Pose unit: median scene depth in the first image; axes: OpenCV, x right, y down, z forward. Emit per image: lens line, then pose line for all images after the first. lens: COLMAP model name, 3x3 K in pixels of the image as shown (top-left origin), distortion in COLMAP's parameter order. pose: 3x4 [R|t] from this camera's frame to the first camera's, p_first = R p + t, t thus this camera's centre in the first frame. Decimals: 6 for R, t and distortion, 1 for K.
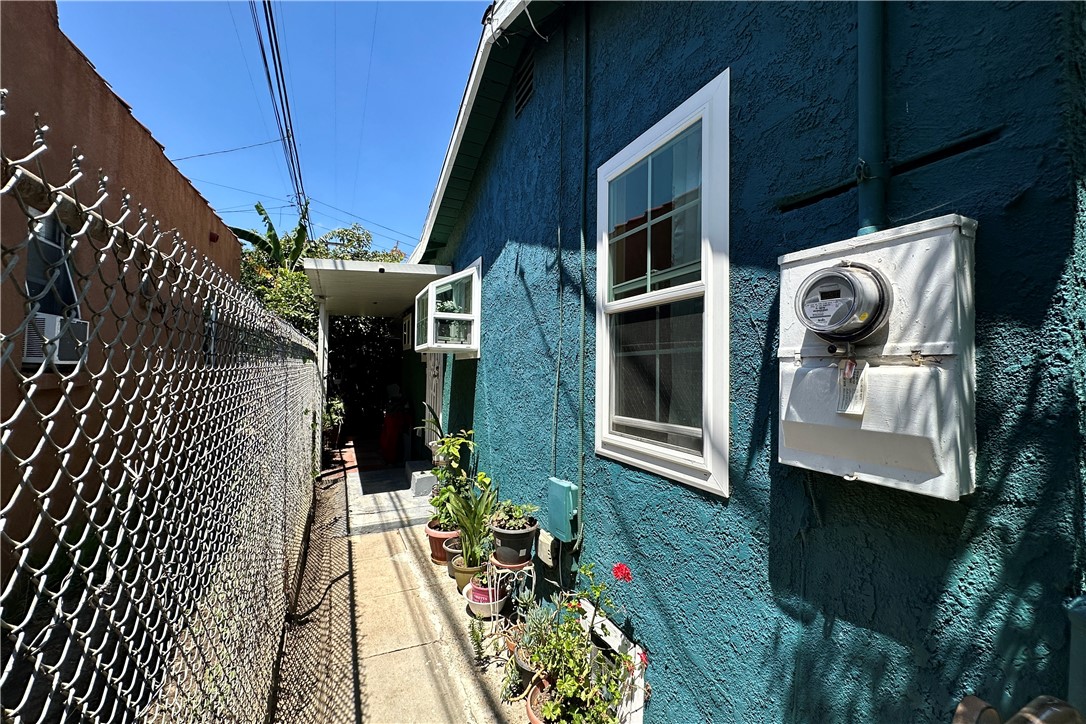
lens RADIAL K [[432.0, 0, 541.0], [0, 432.0, 361.4], [0, 0, 1]] dist [-0.003270, 0.000022]
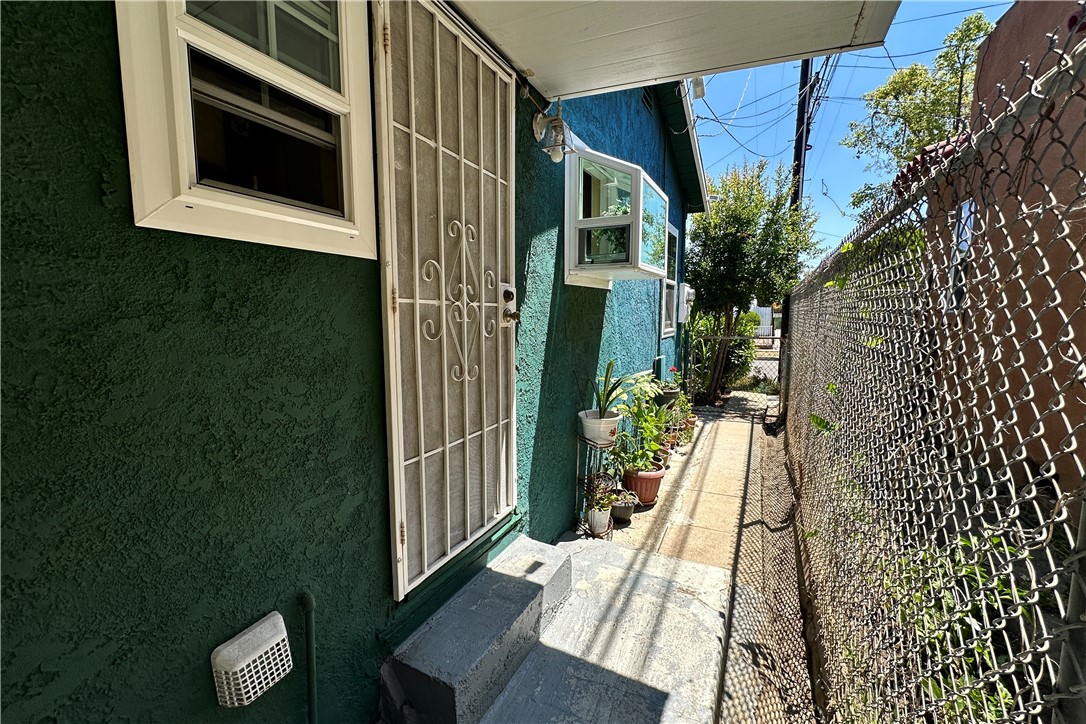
lens RADIAL K [[432.0, 0, 540.1], [0, 432.0, 358.4], [0, 0, 1]] dist [-0.003270, 0.000022]
pose [[-0.606282, -0.093099, 0.789781, -0.906260], [-0.010444, 0.993970, 0.109151, 0.035062], [-0.795181, 0.057928, -0.603599, 1.943095]]
